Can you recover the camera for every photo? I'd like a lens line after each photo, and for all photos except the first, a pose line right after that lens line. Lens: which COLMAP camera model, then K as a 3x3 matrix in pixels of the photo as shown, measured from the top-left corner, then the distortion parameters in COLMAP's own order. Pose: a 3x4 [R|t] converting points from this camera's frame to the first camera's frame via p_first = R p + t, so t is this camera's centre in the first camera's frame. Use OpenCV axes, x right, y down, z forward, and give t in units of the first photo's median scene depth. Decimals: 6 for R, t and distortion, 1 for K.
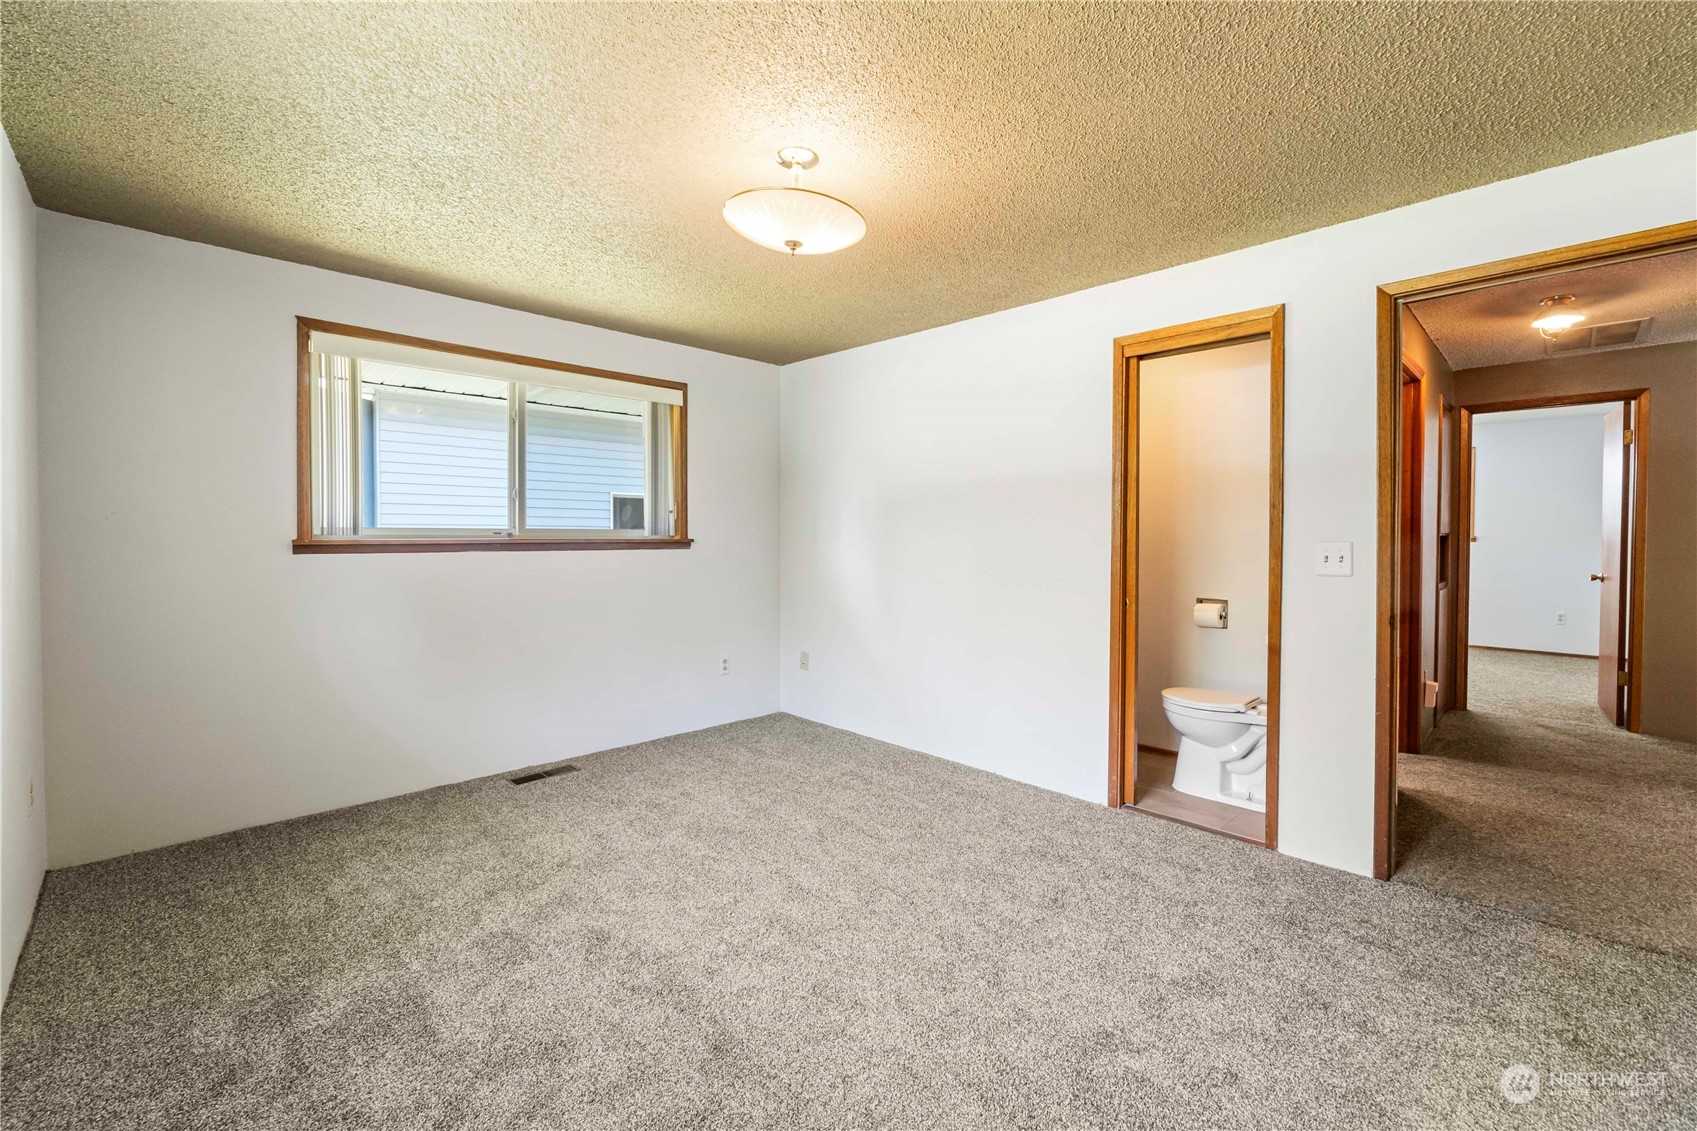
lens RADIAL K [[725.3, 0, 843.3], [0, 725.3, 548.6], [0, 0, 1]] dist [-0.002796, -0.000305]
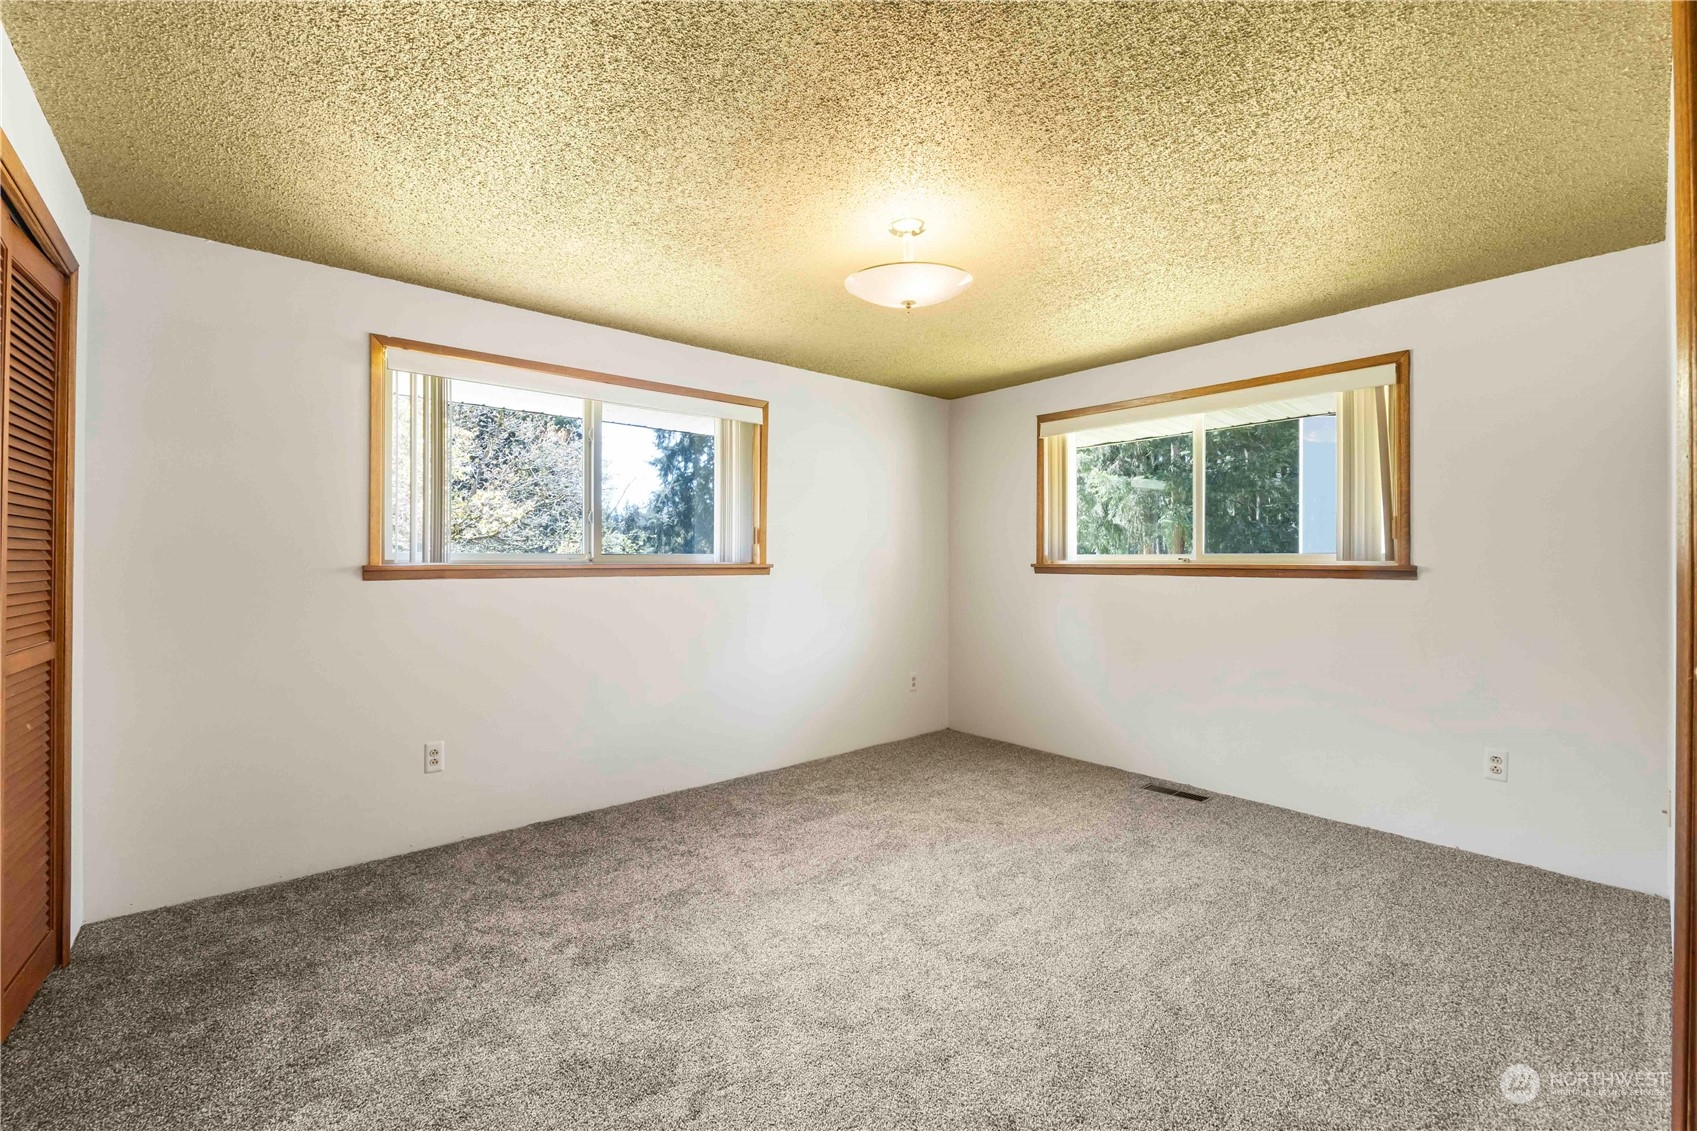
lens RADIAL K [[725.3, 0, 843.3], [0, 725.3, 548.6], [0, 0, 1]] dist [-0.002796, -0.000305]
pose [[-0.080555, -0.014190, -0.996649, 0.777555], [-0.018203, 0.999753, -0.012762, -0.016436], [0.996584, 0.017114, -0.080793, 0.716323]]
